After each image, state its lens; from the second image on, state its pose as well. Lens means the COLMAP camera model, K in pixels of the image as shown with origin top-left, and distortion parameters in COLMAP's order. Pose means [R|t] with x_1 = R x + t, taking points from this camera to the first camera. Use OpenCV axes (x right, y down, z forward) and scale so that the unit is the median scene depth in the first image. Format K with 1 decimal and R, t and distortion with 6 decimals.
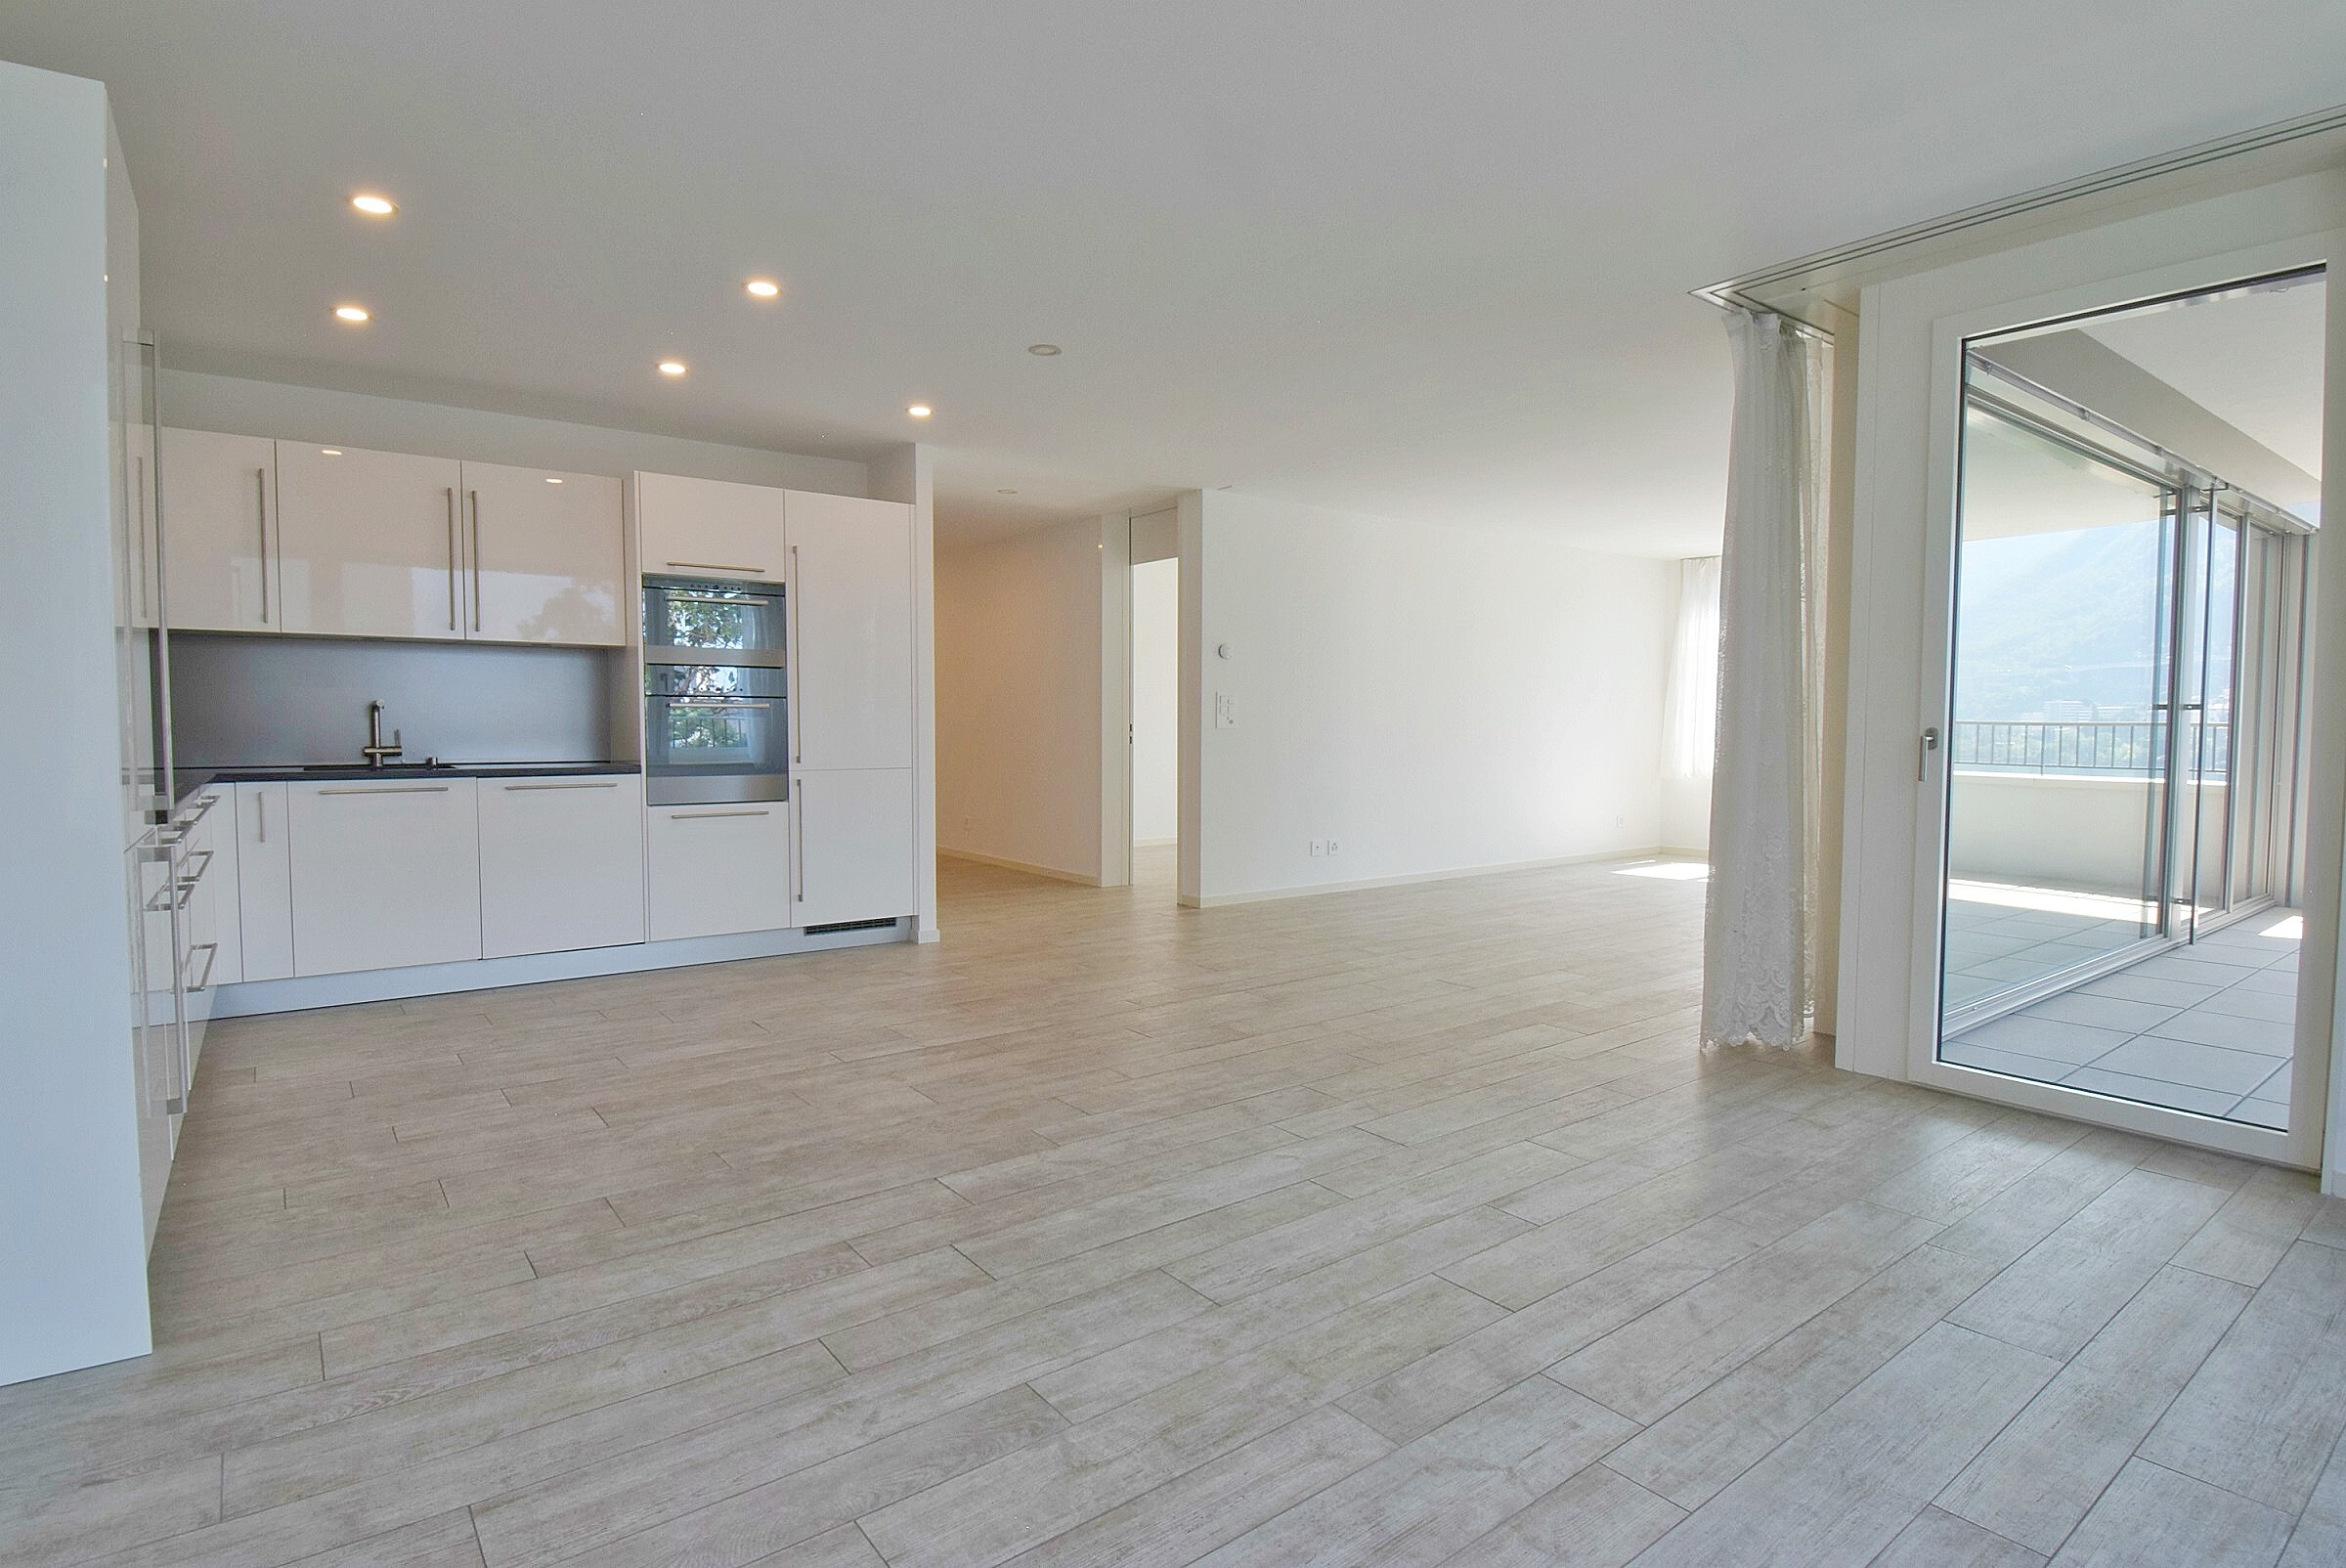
lens RADIAL K [[1174.9, 0, 1185.1], [0, 1174.9, 777.0], [0, 0, 1]] dist [0.004725, -0.014307]
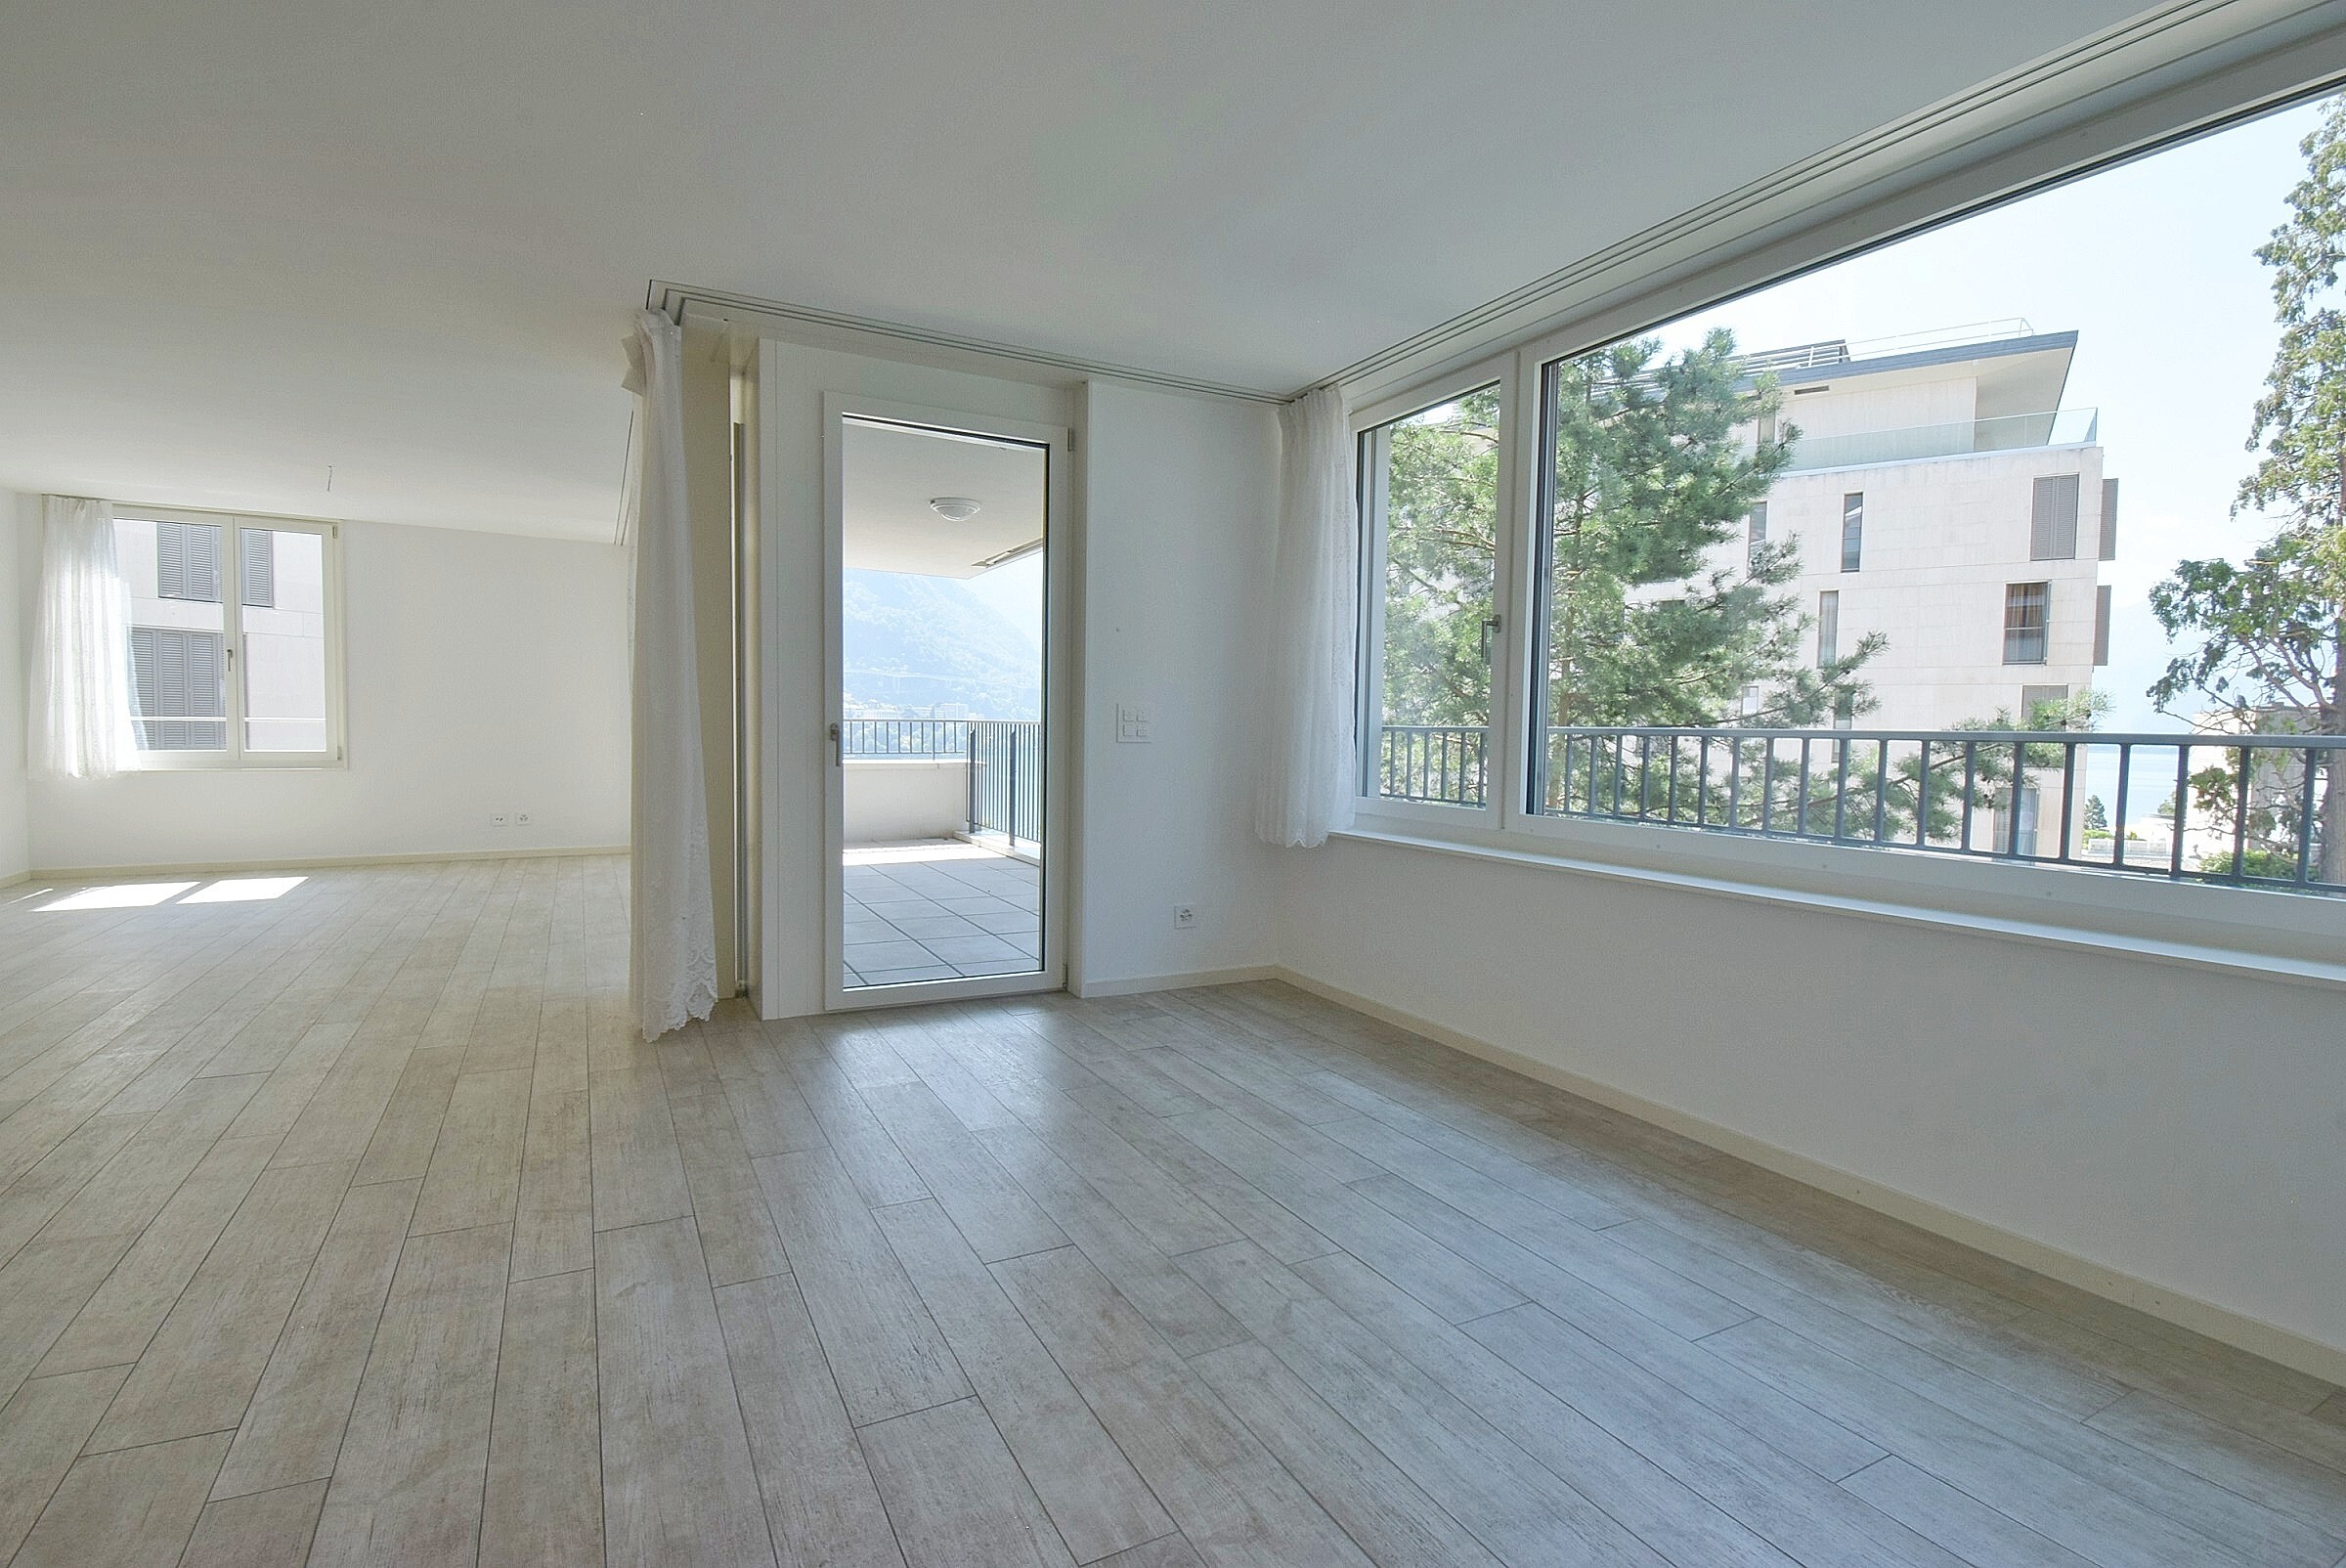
lens RADIAL K [[1118.6, 0, 1153.0], [0, 1118.6, 788.5], [0, 0, 1]] dist [-0.003068, -0.001835]
pose [[0.185107, -0.056391, 0.981099, -0.531192], [0.031358, 0.998183, 0.051457, -0.028075], [-0.982218, 0.021240, 0.186539, 0.509320]]
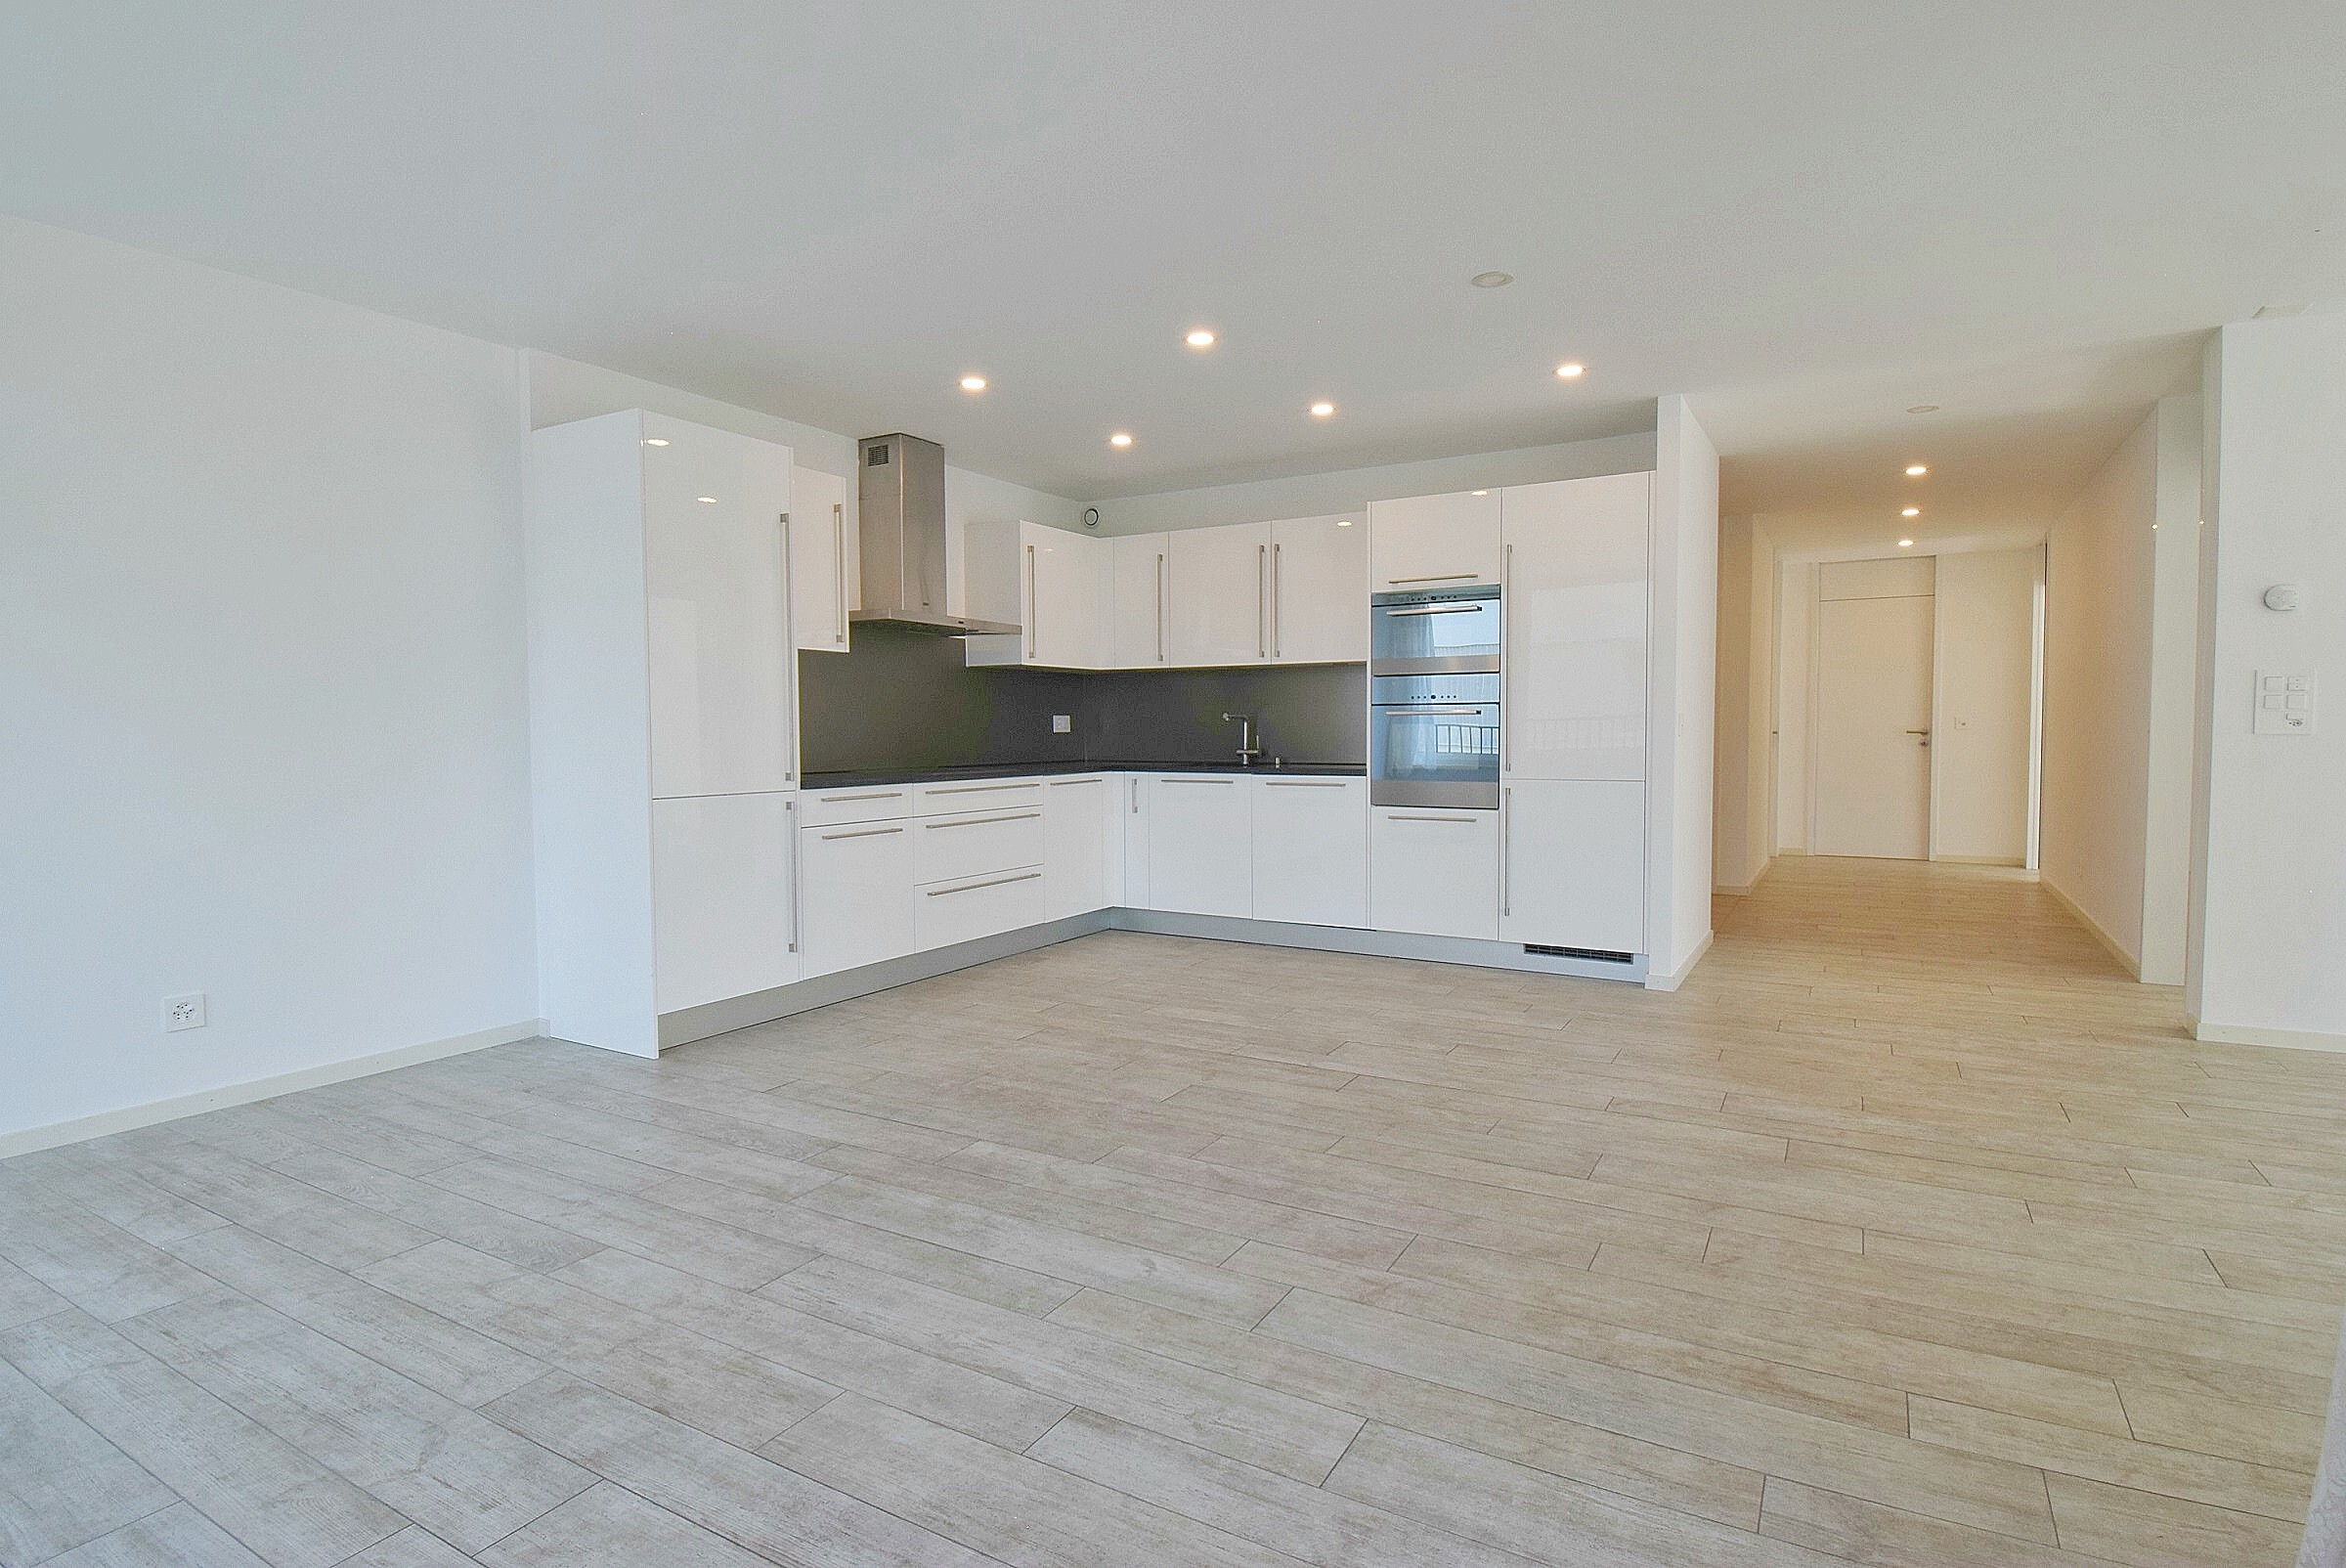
lens RADIAL K [[1174.9, 0, 1170.5], [0, 1174.9, 779.0], [0, 0, 1]] dist [0.004725, -0.014307]
pose [[0.384462, 0.036376, -0.922424, 0.809169], [-0.037124, 0.999024, 0.023924, -0.032477], [0.922394, 0.025046, 0.385437, 0.672802]]
